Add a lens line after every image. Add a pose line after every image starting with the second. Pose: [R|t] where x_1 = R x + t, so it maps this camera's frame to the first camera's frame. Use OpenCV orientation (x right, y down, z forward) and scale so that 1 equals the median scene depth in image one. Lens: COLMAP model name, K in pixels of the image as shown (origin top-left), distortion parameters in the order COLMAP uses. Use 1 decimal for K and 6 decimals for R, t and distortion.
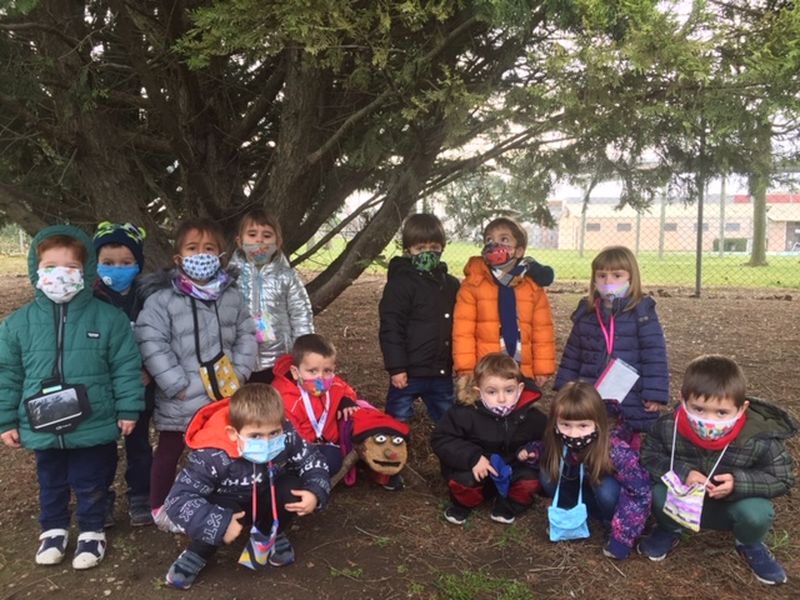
lens RADIAL K [[686.7, 0, 398.2], [0, 686.7, 290.6], [0, 0, 1]] dist [0.086752, -0.098728]
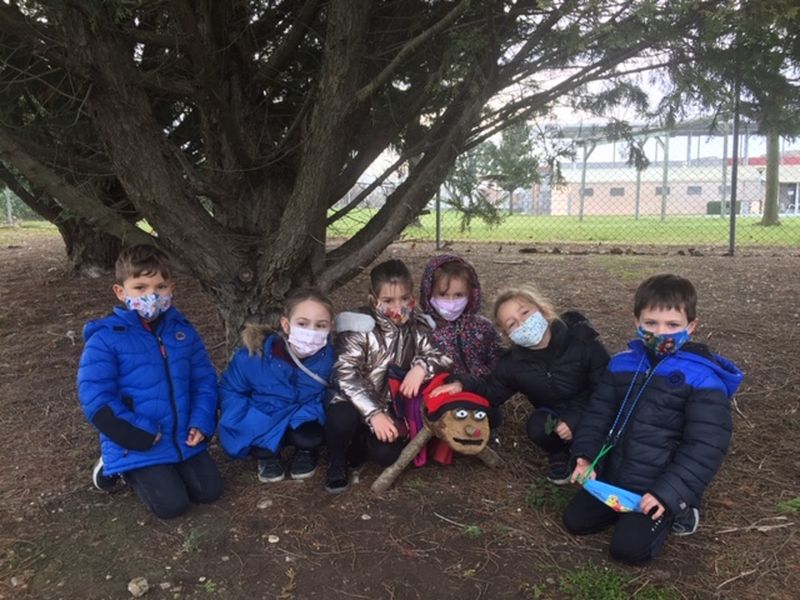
lens RADIAL K [[686.7, 0, 398.2], [0, 686.7, 290.6], [0, 0, 1]] dist [0.086752, -0.098728]
pose [[0.999743, -0.017429, 0.014508, -0.084742], [0.016772, 0.998881, 0.044219, 0.015410], [-0.015263, -0.043964, 0.998917, 0.105623]]
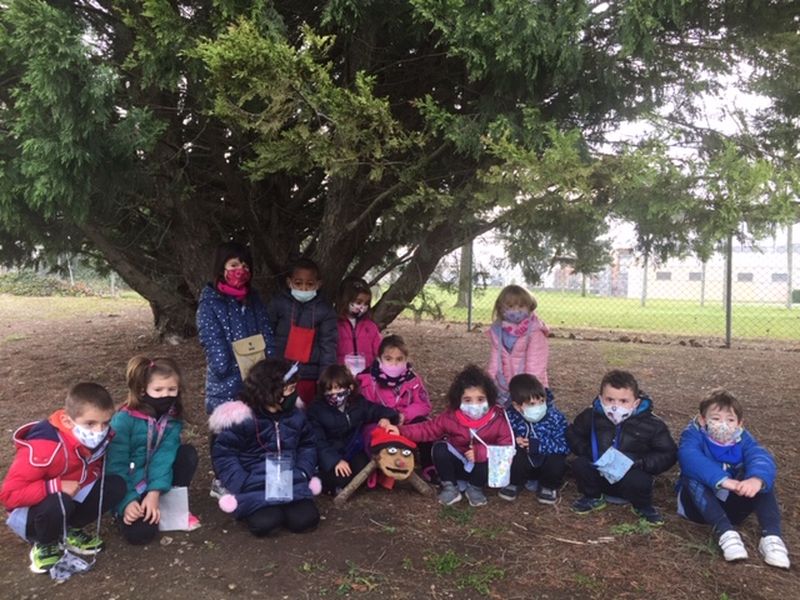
lens RADIAL K [[686.7, 0, 398.2], [0, 686.7, 290.6], [0, 0, 1]] dist [0.086752, -0.098728]
pose [[0.995091, 0.014441, -0.097908, 0.077666], [-0.020792, 0.997723, -0.064159, 0.002452], [0.096758, 0.065879, 0.993125, -0.204193]]
